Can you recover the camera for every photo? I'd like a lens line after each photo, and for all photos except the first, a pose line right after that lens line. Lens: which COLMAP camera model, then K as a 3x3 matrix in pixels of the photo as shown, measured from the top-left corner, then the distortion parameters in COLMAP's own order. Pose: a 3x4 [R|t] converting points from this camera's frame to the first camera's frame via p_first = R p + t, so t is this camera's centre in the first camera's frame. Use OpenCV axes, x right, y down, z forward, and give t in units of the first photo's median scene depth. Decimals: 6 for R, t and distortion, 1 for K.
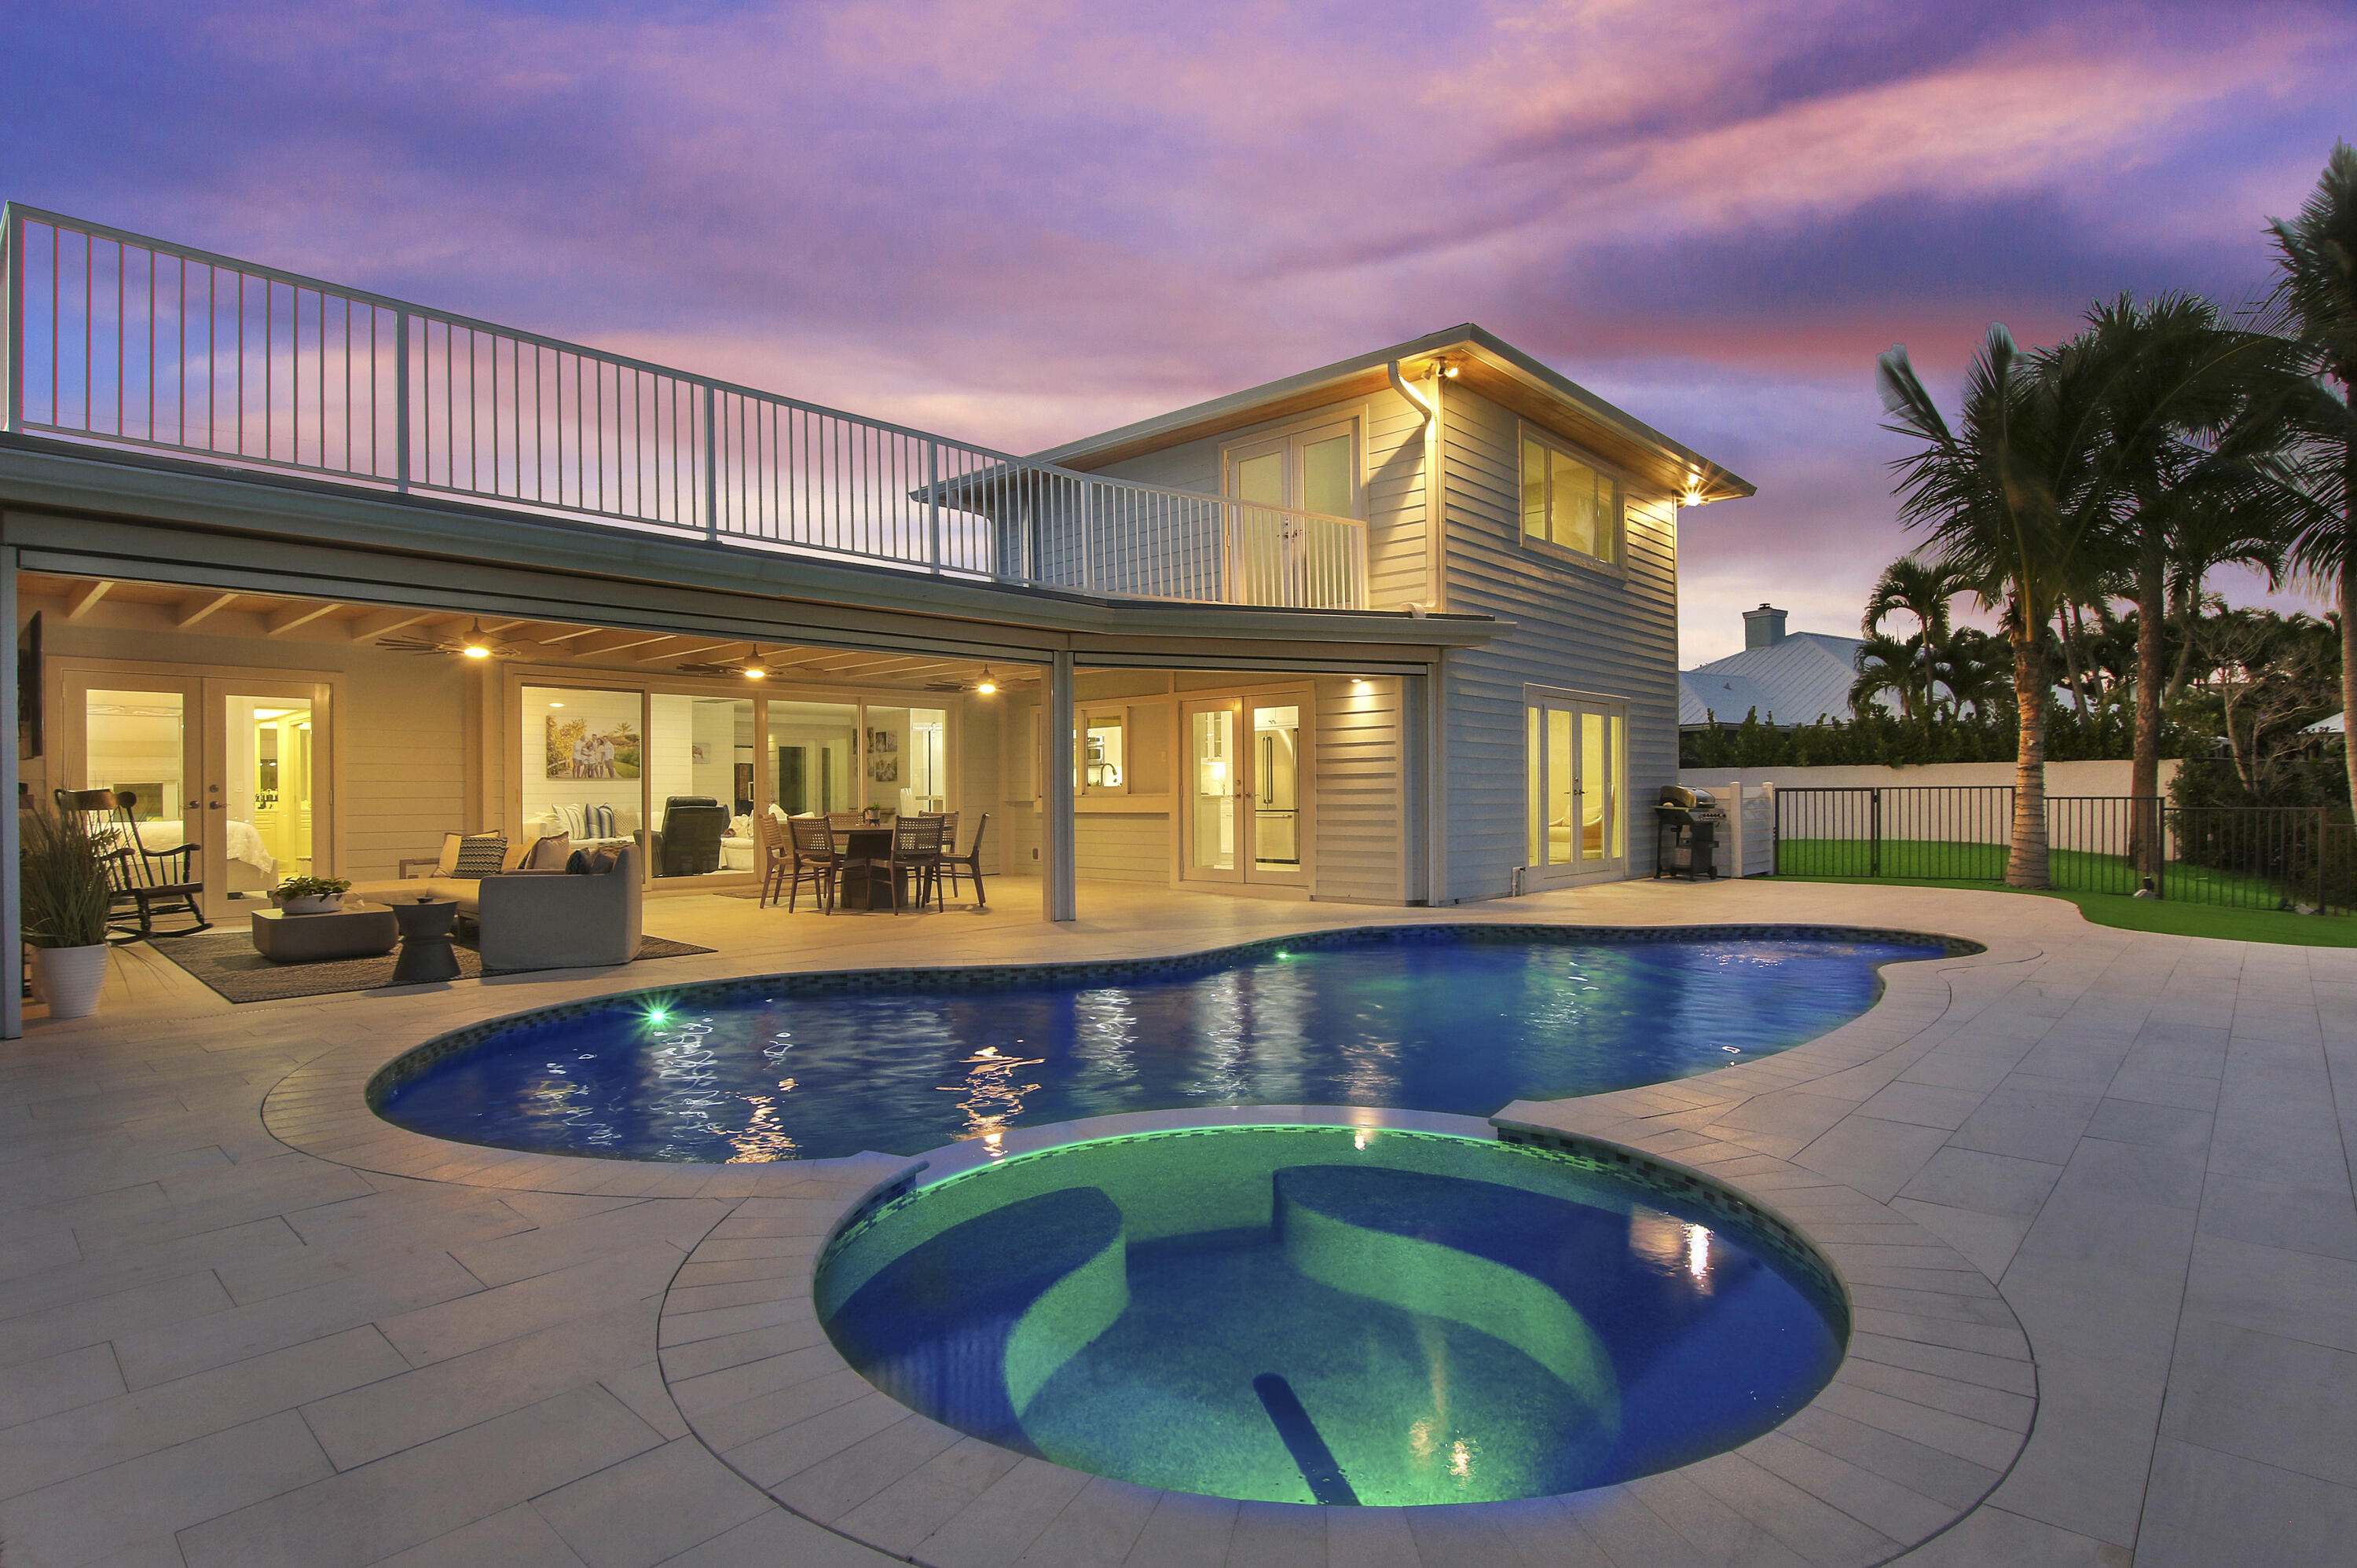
lens RADIAL K [[1203.5, 0, 1115.7], [0, 1203.5, 813.5], [0, 0, 1]] dist [-0.027370, 0.005671]
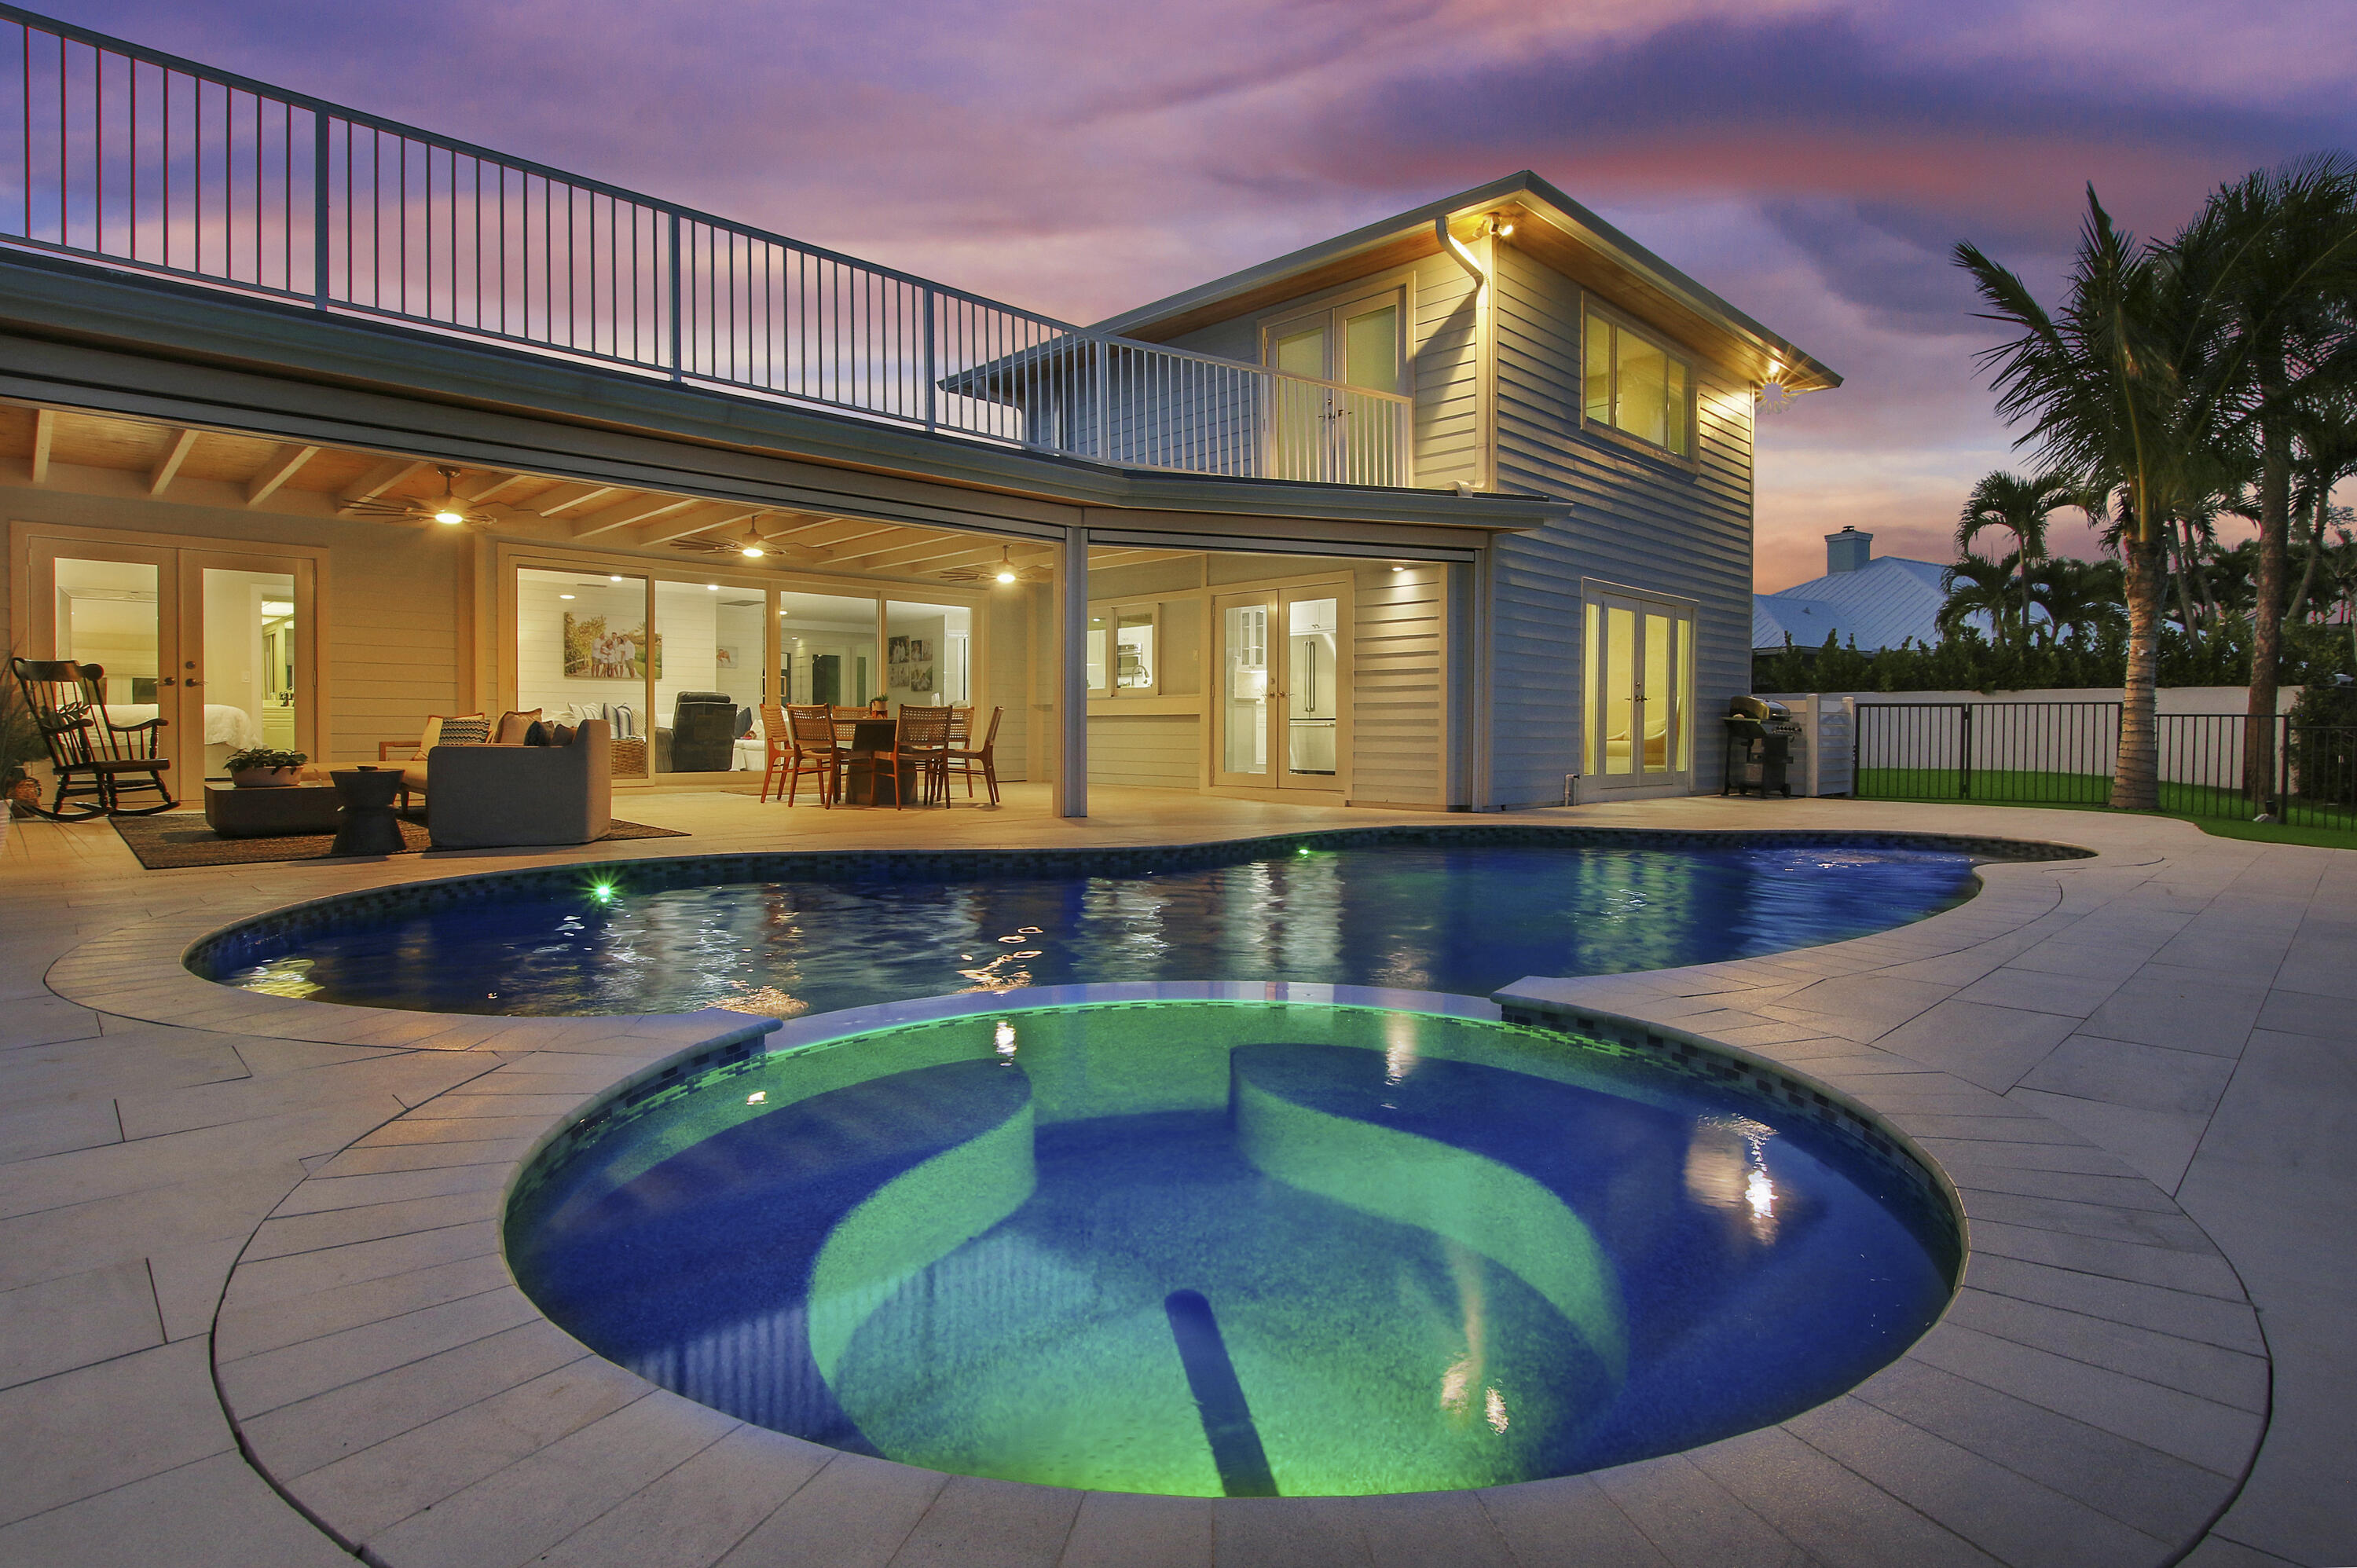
lens RADIAL K [[1203.5, 0, 1126.7], [0, 1203.5, 770.1], [0, 0, 1]] dist [-0.027370, 0.005671]
pose [[0.998980, 0.013475, -0.043100, 0.033216], [-0.012693, 0.999751, 0.018368, 0.031041], [0.043336, -0.017803, 0.998902, 0.061390]]
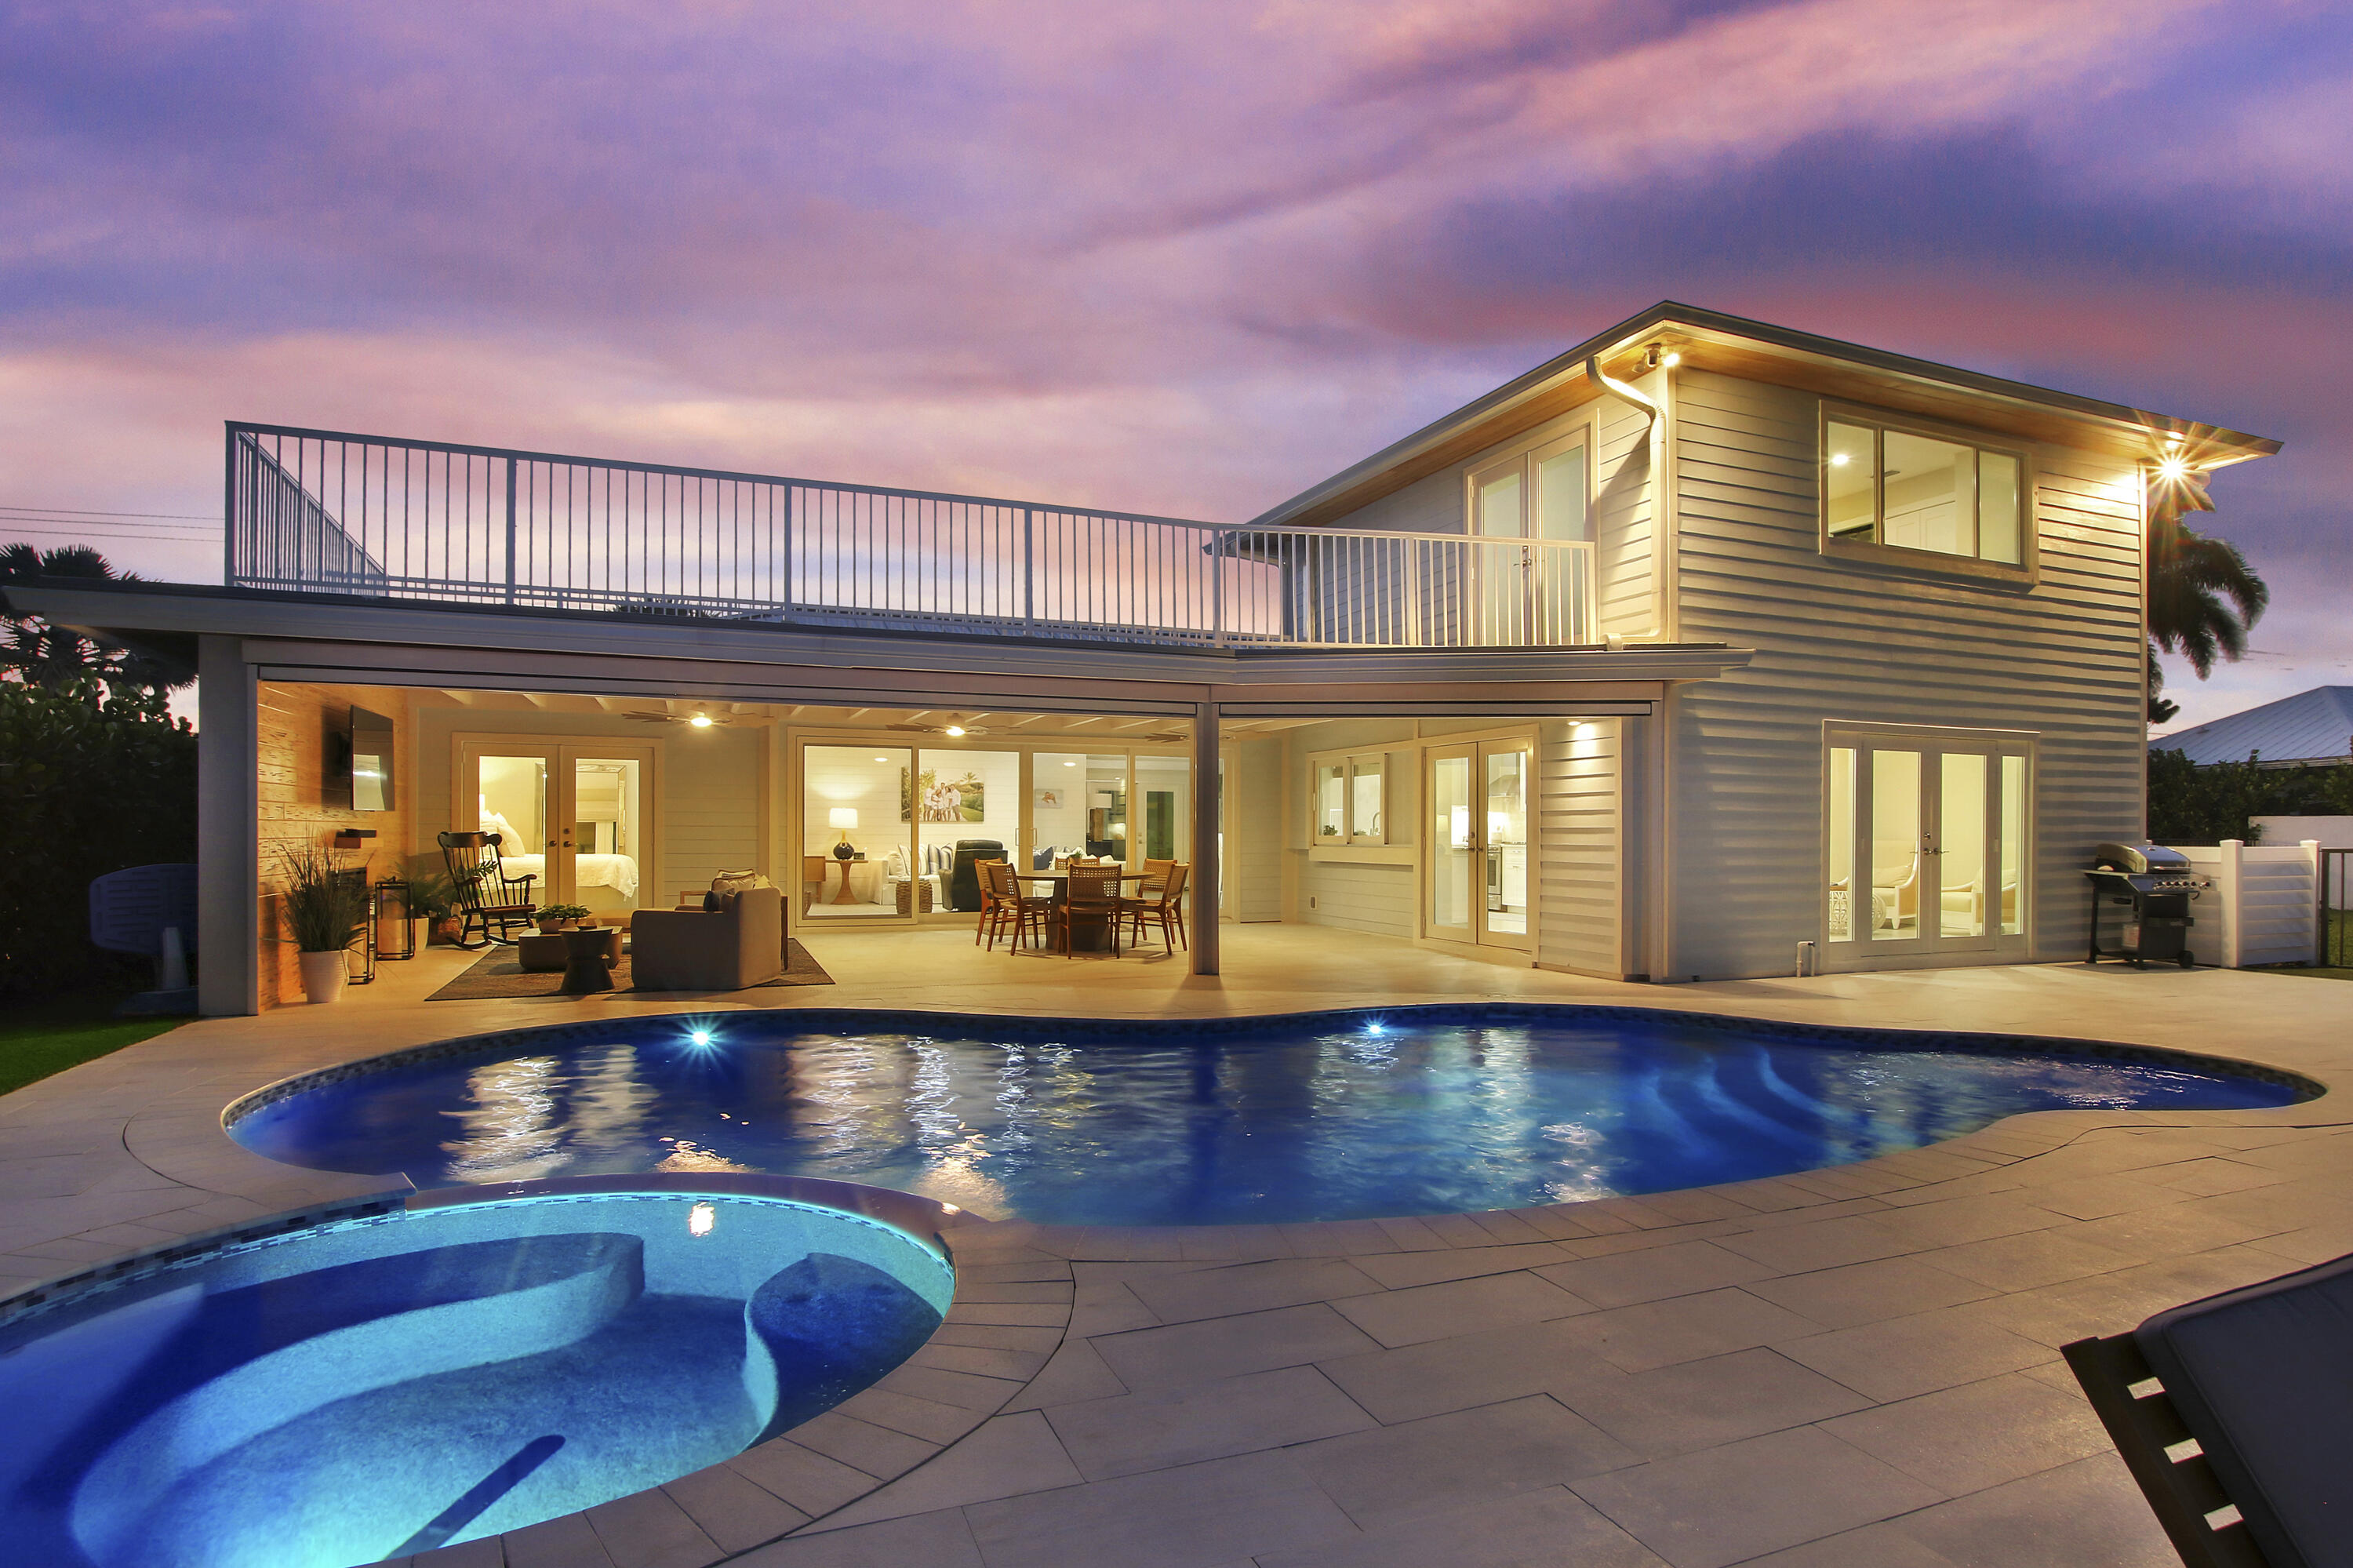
lens RADIAL K [[1201.6, 0, 1158.4], [0, 1201.6, 830.8], [0, 0, 1]] dist [-0.027370, 0.005671]
pose [[0.912769, 0.012890, -0.408274, 0.286282], [-0.019246, 0.999749, -0.011462, -0.015506], [0.408024, 0.018320, 0.912788, 0.075045]]
